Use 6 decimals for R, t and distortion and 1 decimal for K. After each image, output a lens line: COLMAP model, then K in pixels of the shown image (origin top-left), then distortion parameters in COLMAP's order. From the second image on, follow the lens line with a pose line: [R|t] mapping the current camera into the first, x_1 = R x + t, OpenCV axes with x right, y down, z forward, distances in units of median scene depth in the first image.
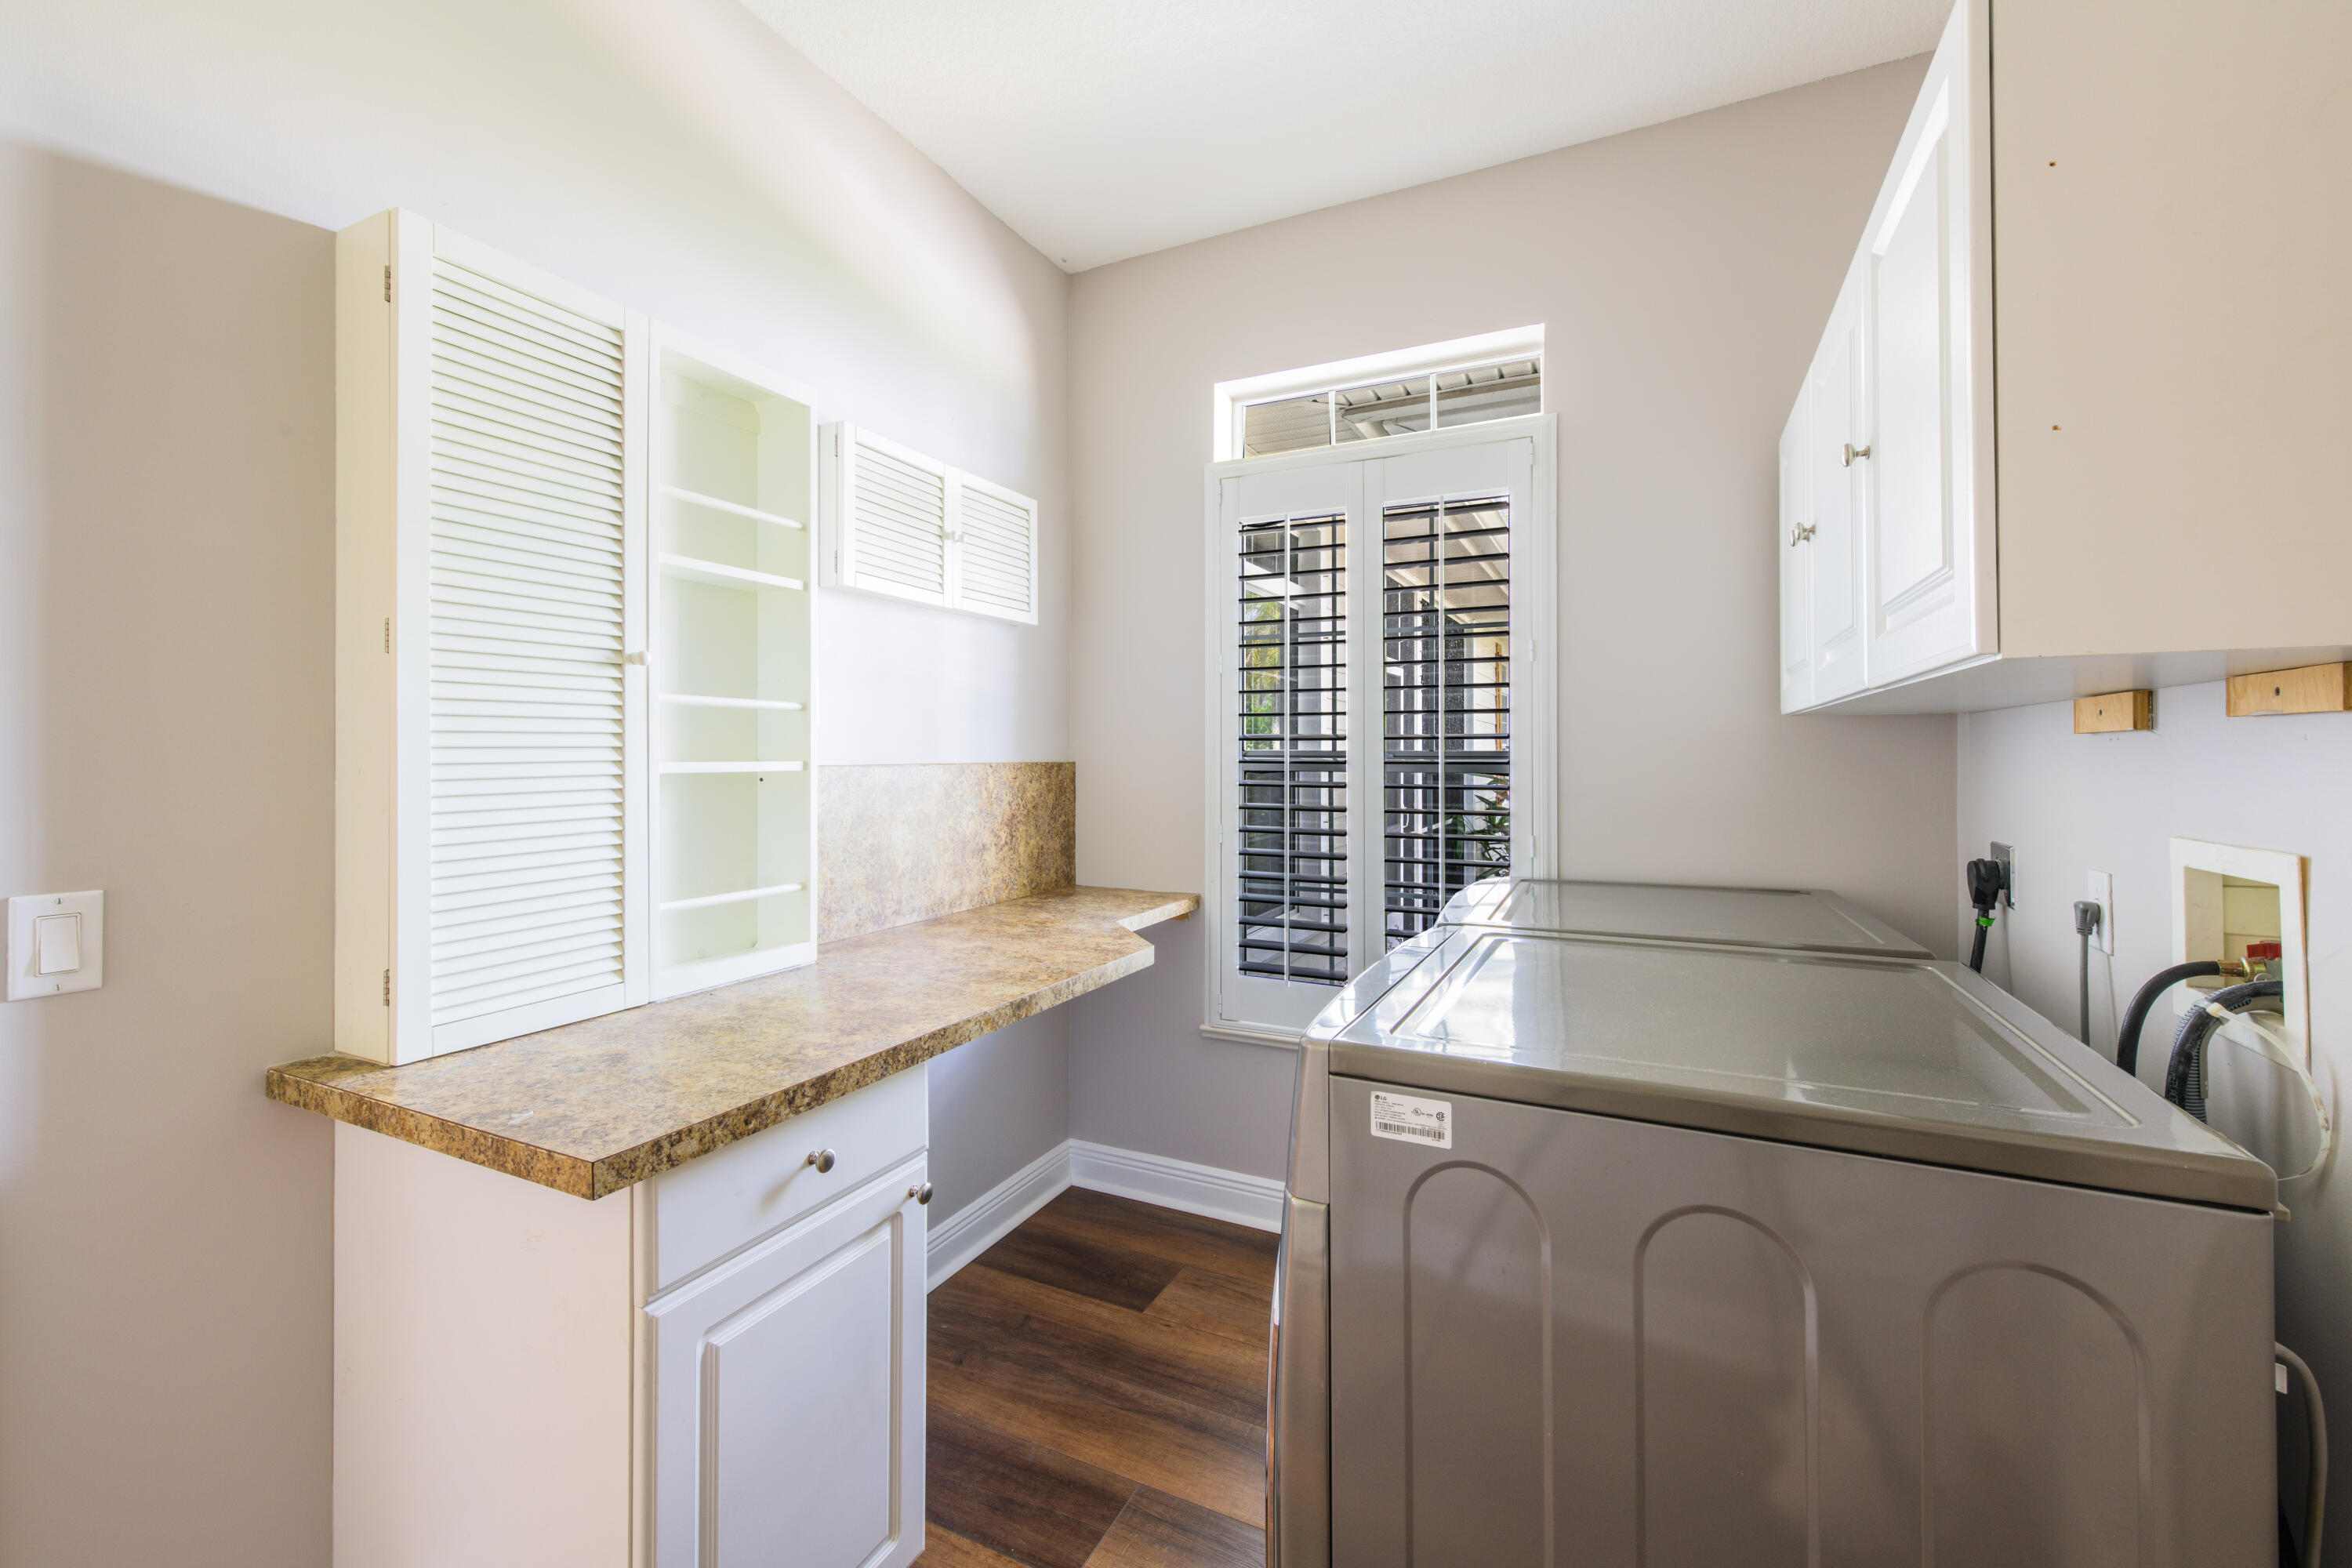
lens RADIAL K [[954.0, 0, 1181.9], [0, 954.0, 743.7], [0, 0, 1]] dist [-0.000388, -0.000119]
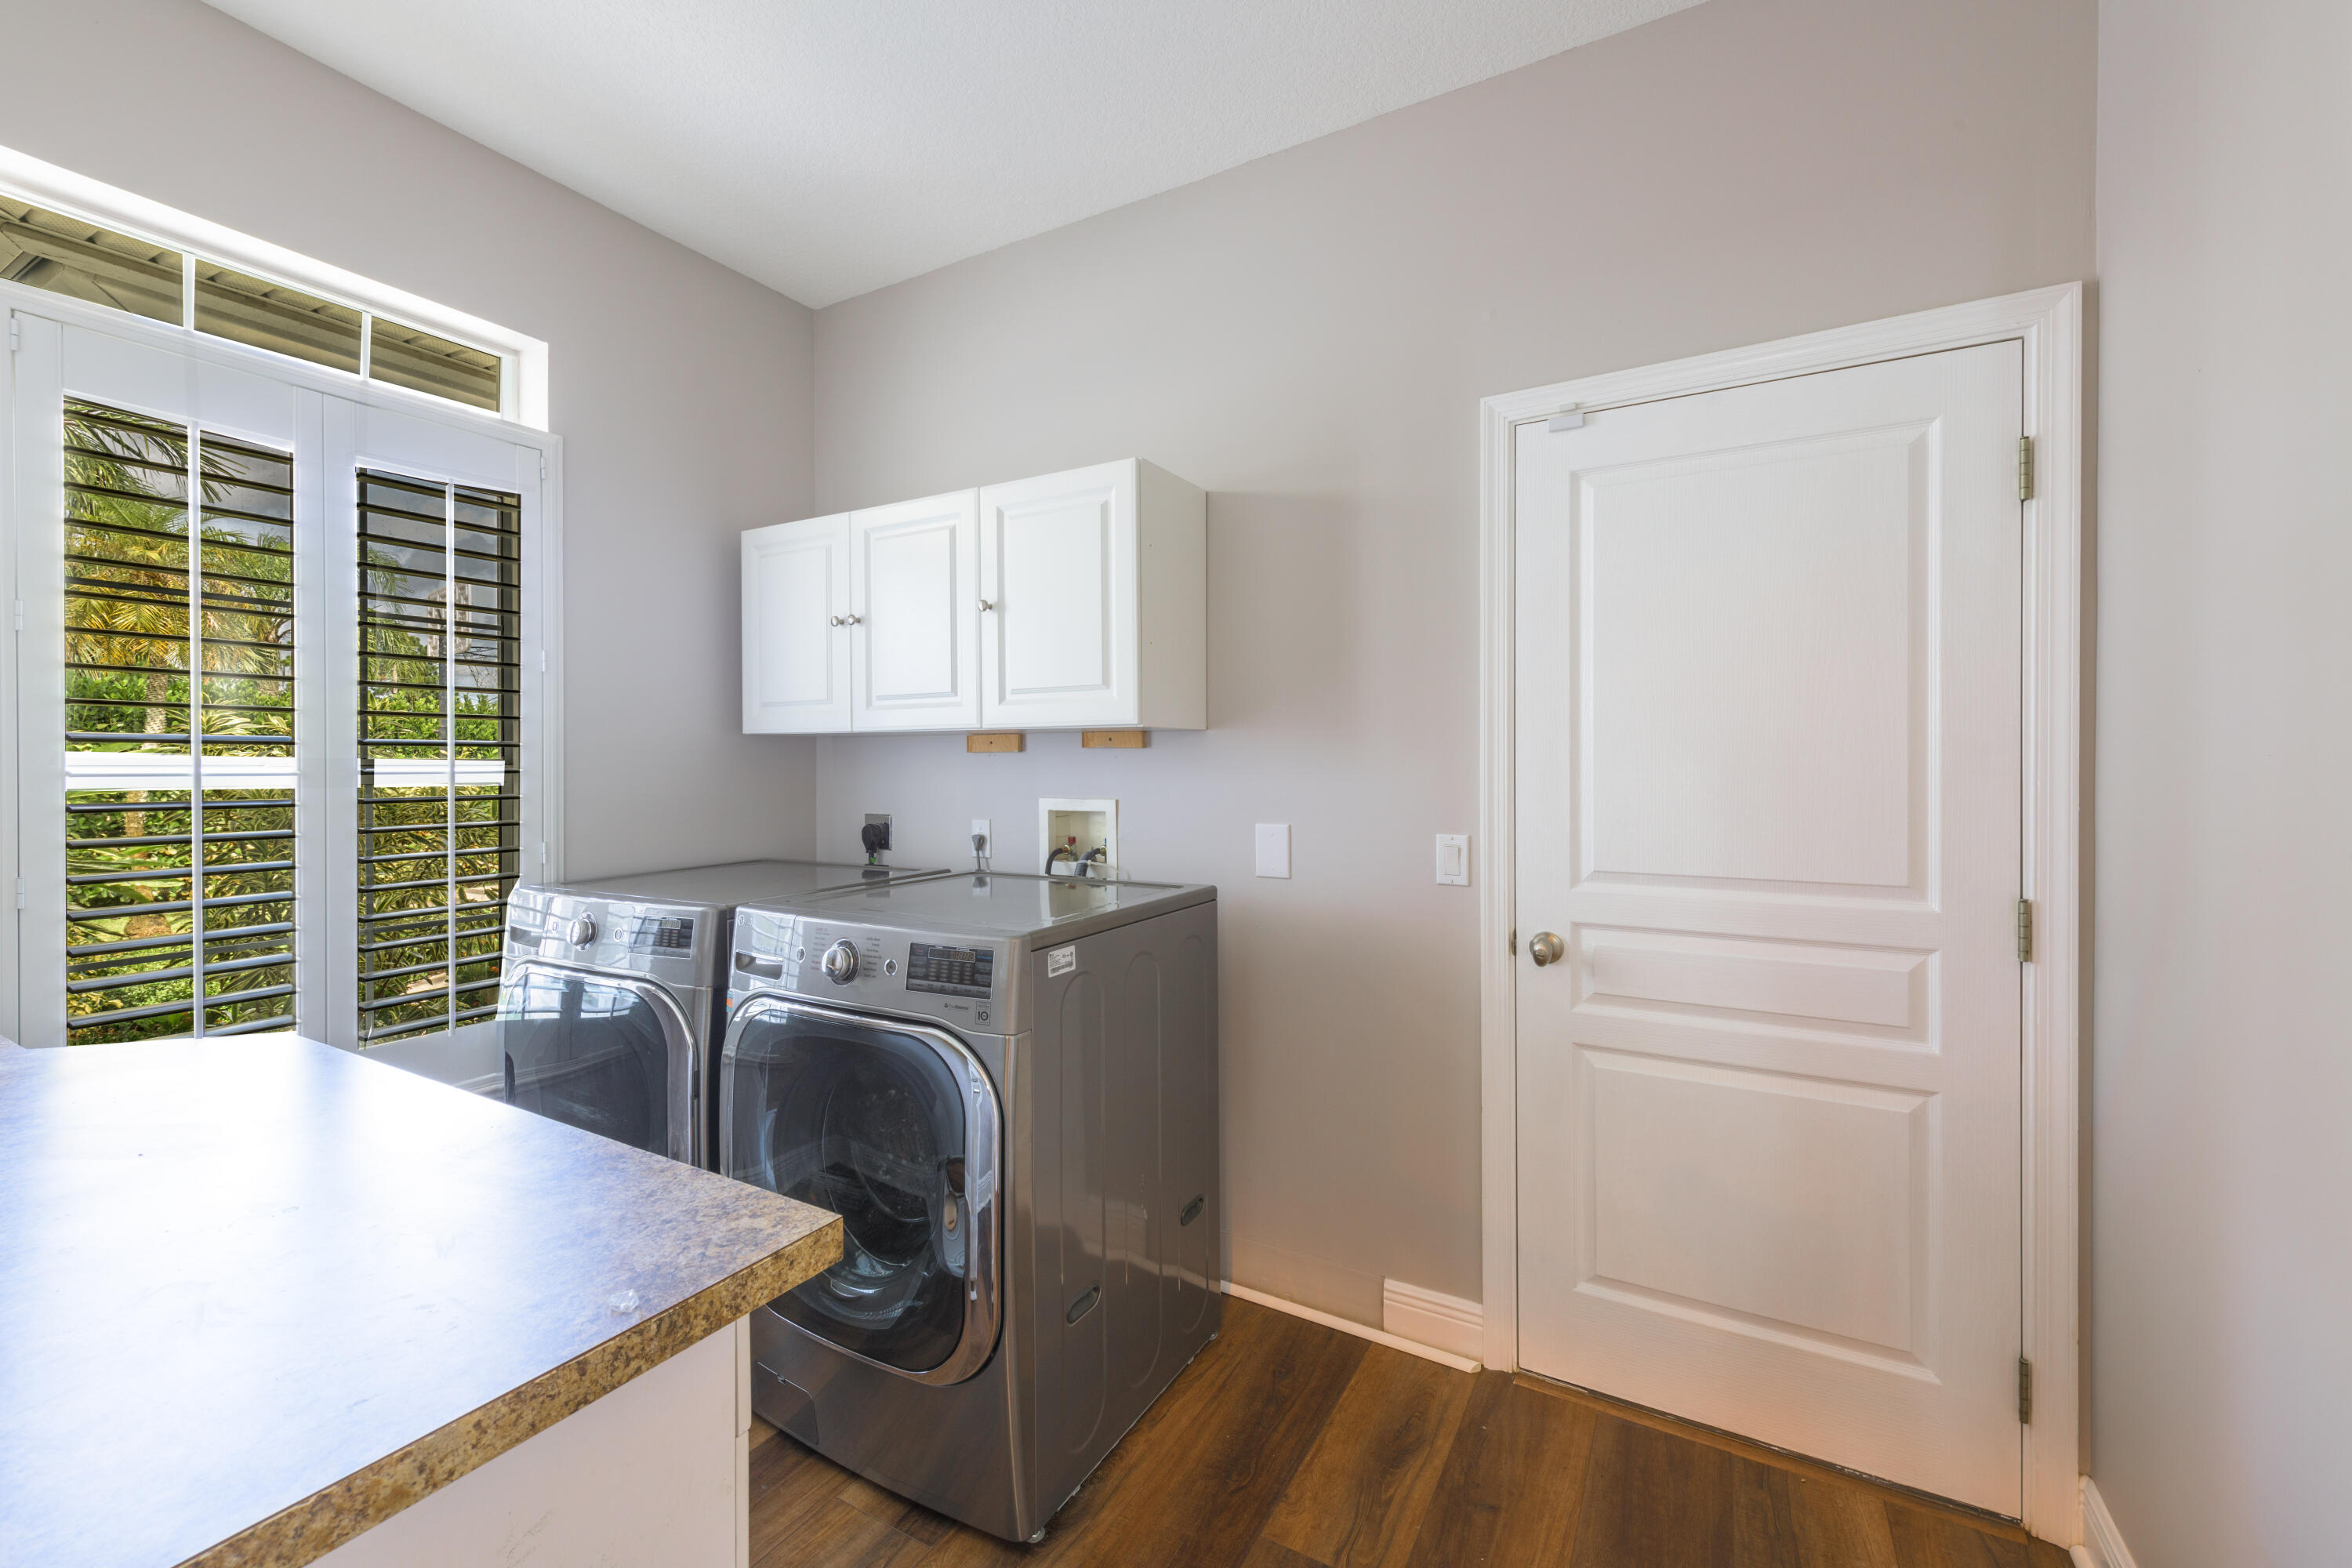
lens RADIAL K [[954.0, 0, 1181.9], [0, 954.0, 743.7], [0, 0, 1]] dist [-0.000388, -0.000119]
pose [[0.056634, 0.018853, 0.998217, -1.087821], [-0.012168, 0.999760, -0.018192, 0.002742], [-0.998321, -0.011116, 0.056850, 0.455306]]
